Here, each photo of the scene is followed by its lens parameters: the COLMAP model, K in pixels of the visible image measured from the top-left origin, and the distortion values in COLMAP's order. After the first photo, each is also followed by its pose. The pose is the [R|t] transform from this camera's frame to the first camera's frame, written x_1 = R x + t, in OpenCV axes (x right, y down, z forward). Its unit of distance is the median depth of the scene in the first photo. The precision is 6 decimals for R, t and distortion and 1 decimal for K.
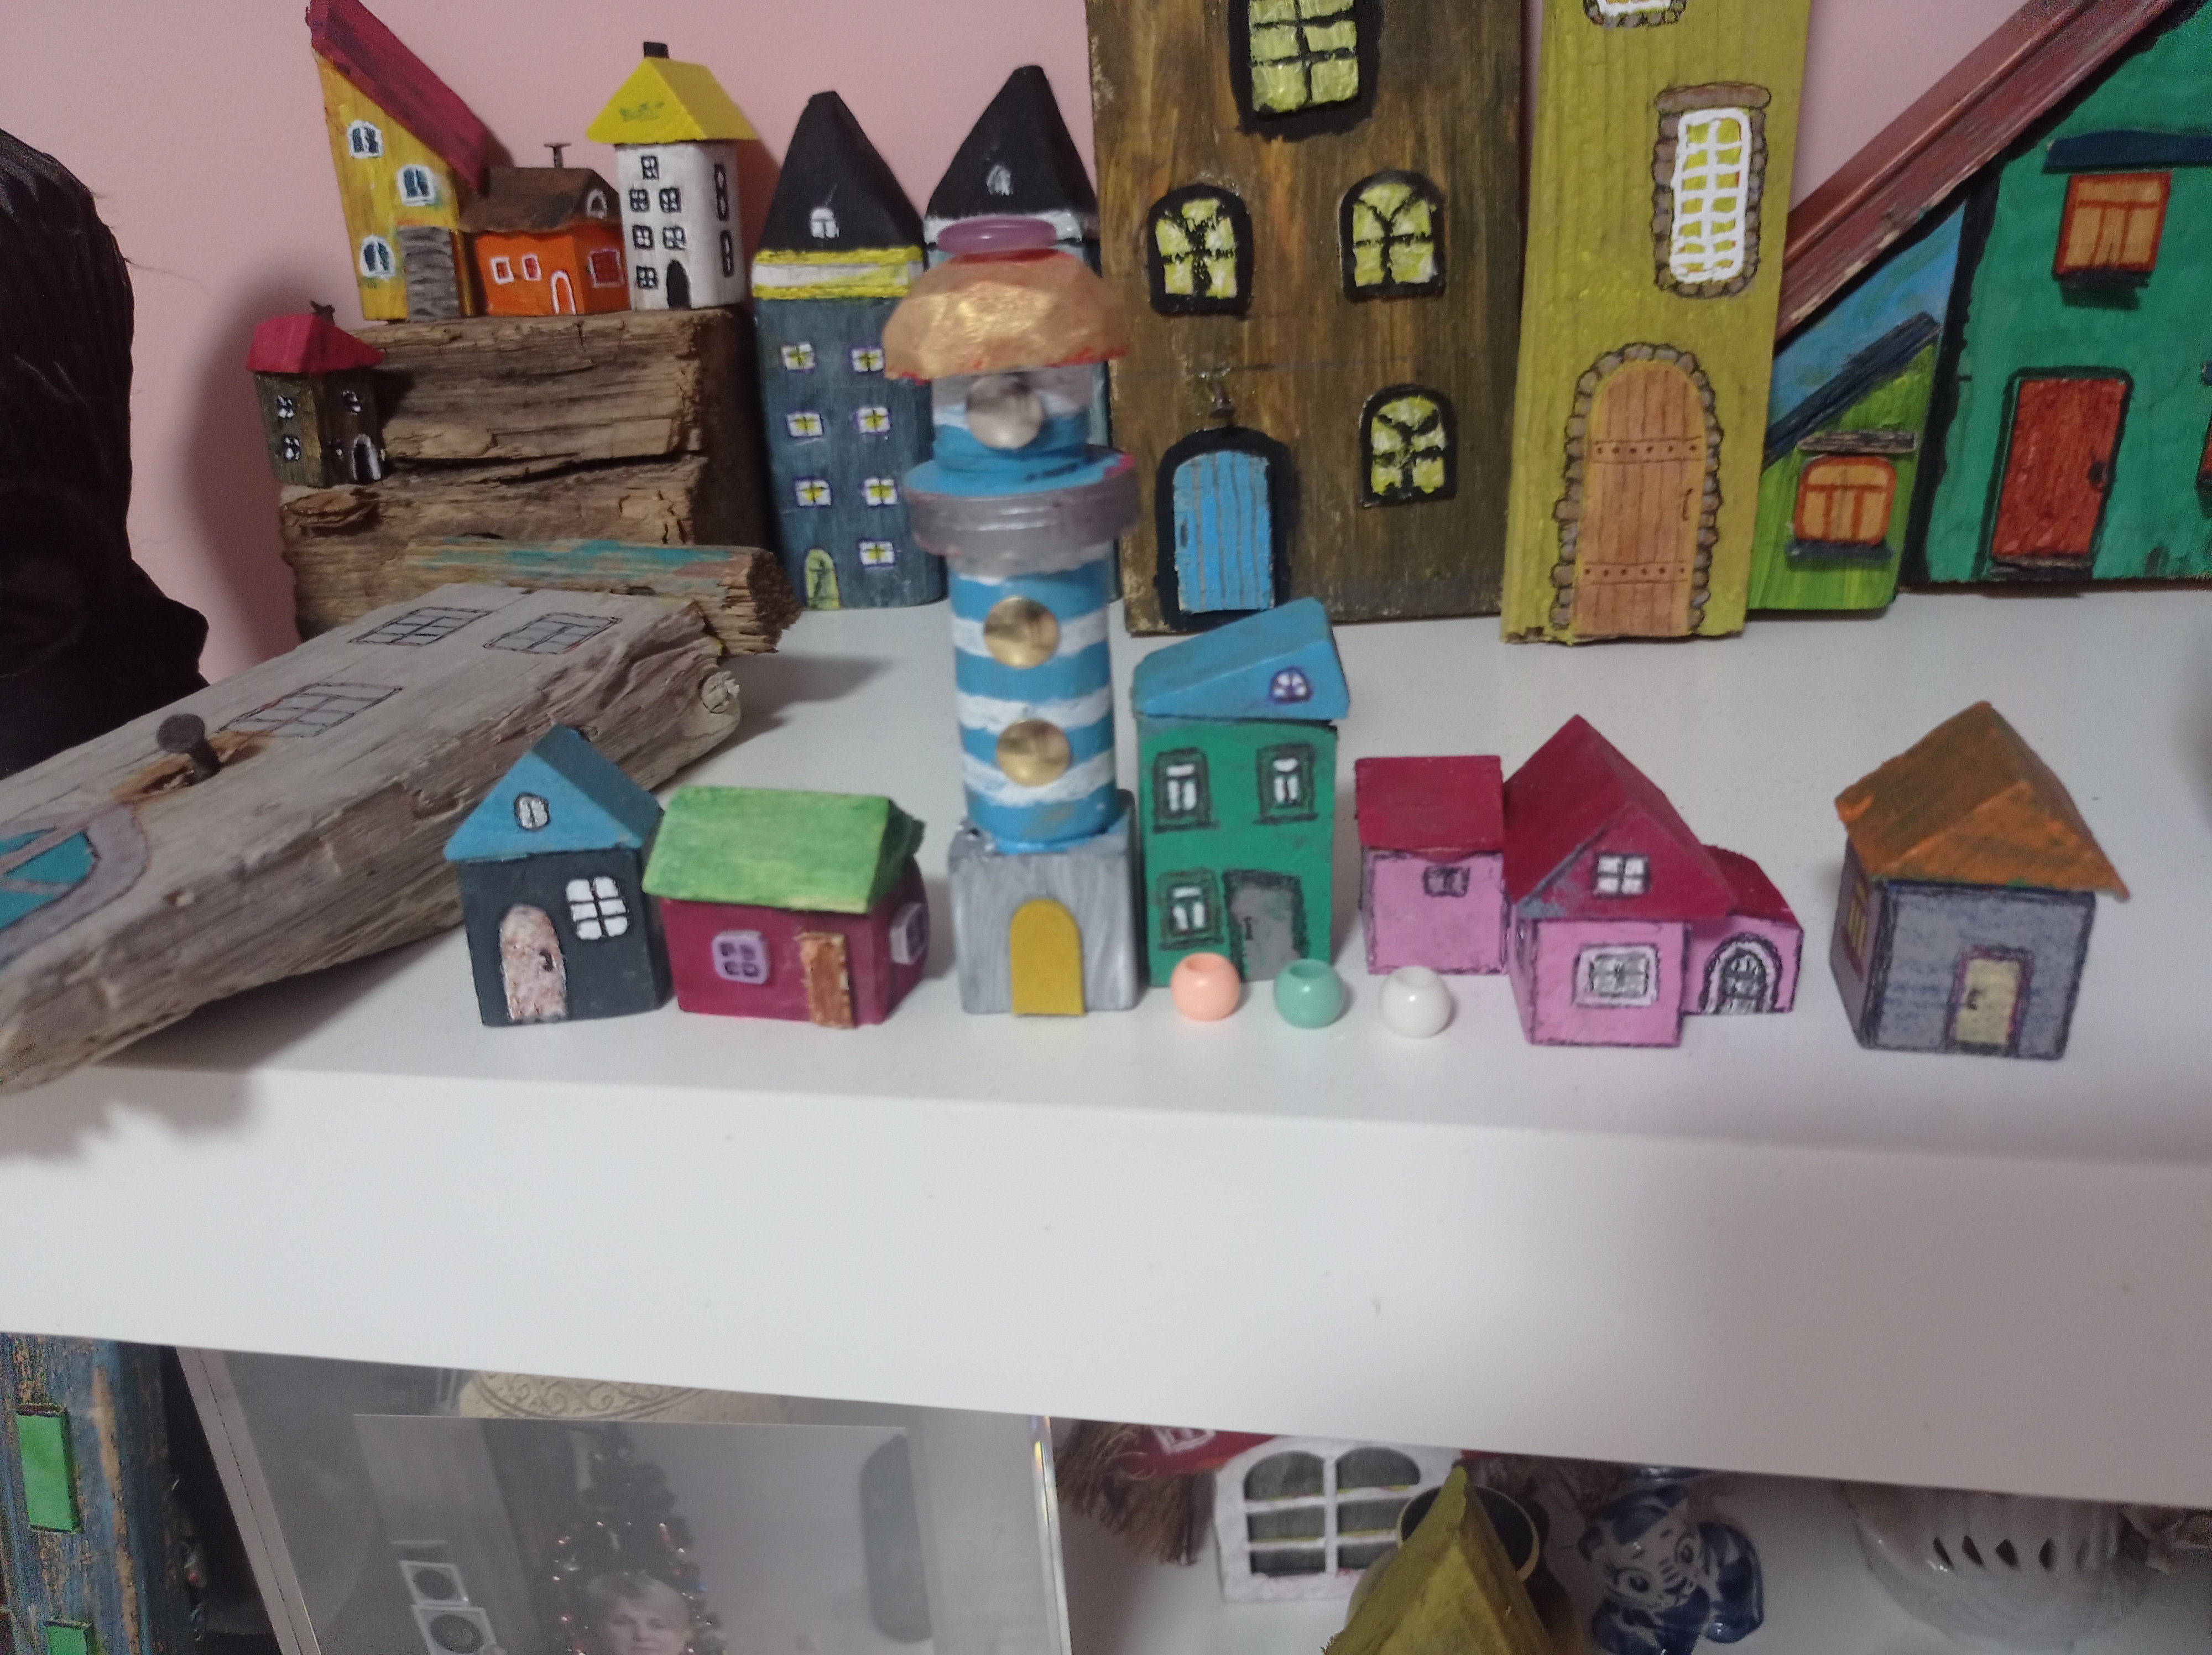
lens RADIAL K [[1663.7, 0, 1097.4], [0, 1663.7, 815.1], [0, 0, 1]] dist [0.001052, -0.014906]
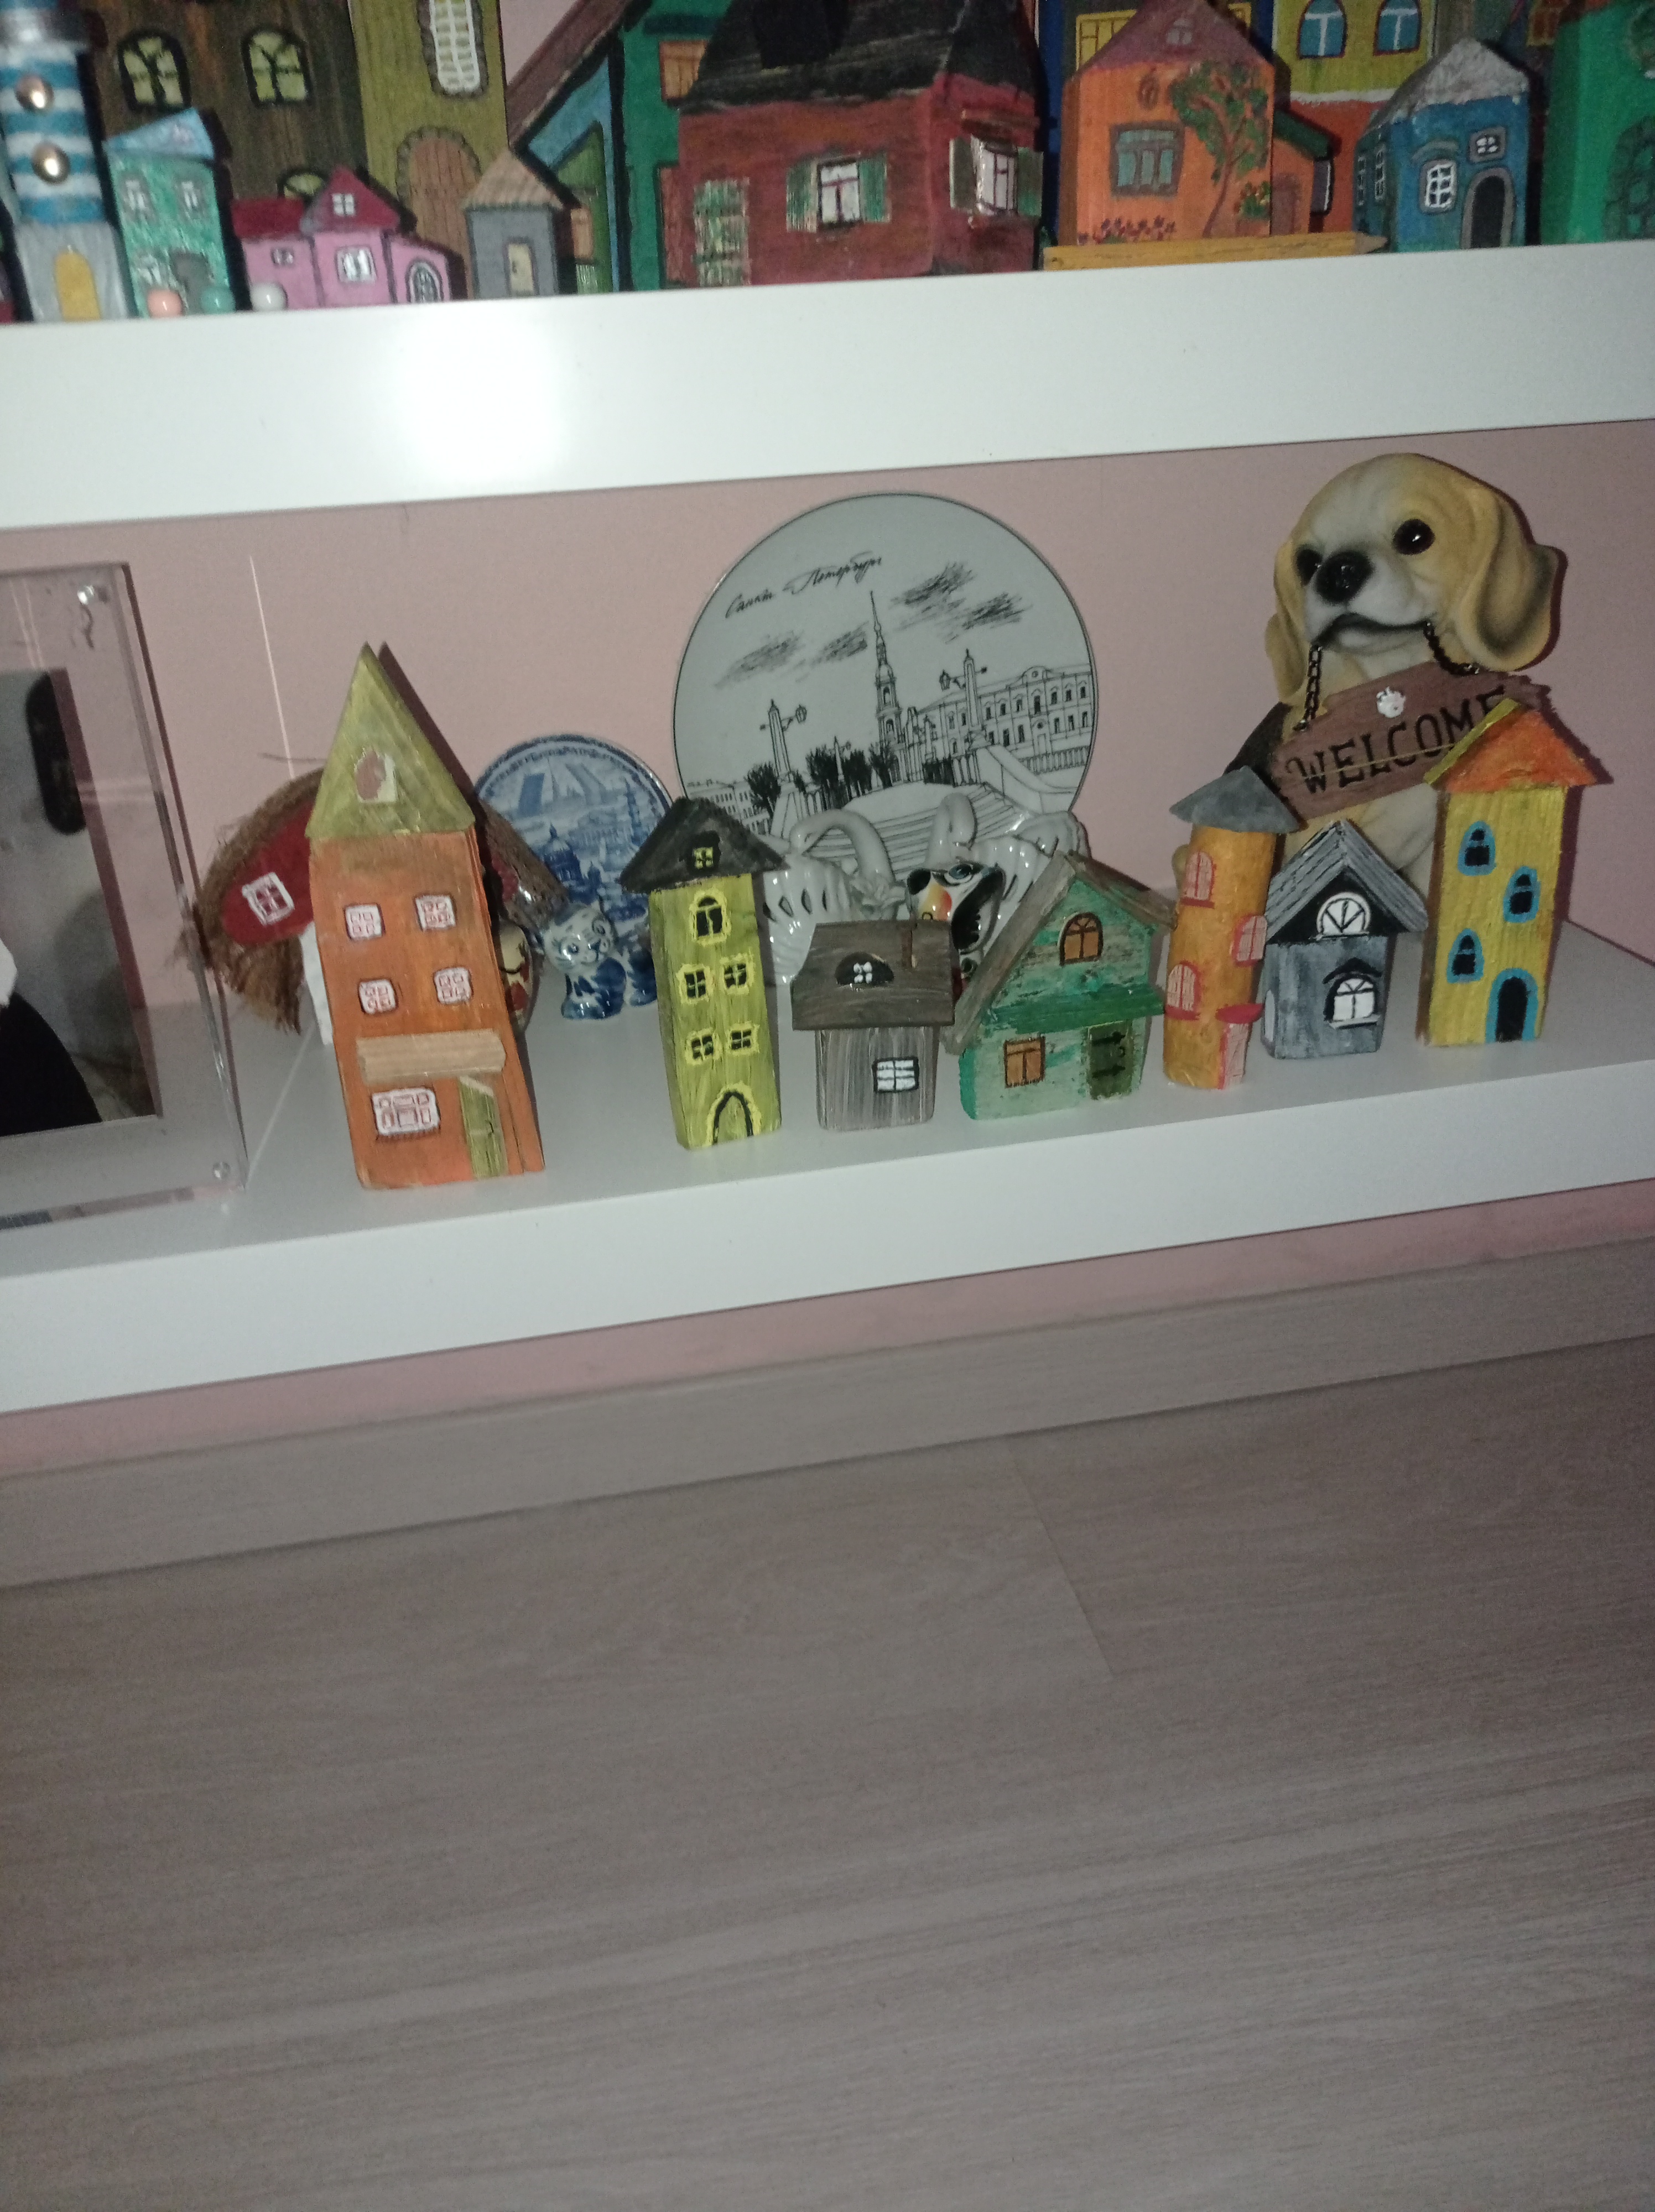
lens RADIAL K [[1663.7, 0, 826.3], [0, 1663.7, 1120.7], [0, 0, 1]] dist [0.001052, -0.014906]
pose [[0.941404, -0.137754, 0.307866, 0.041380], [0.135041, 0.990379, 0.030212, 0.726761], [-0.309066, 0.013132, 0.950950, -0.735600]]
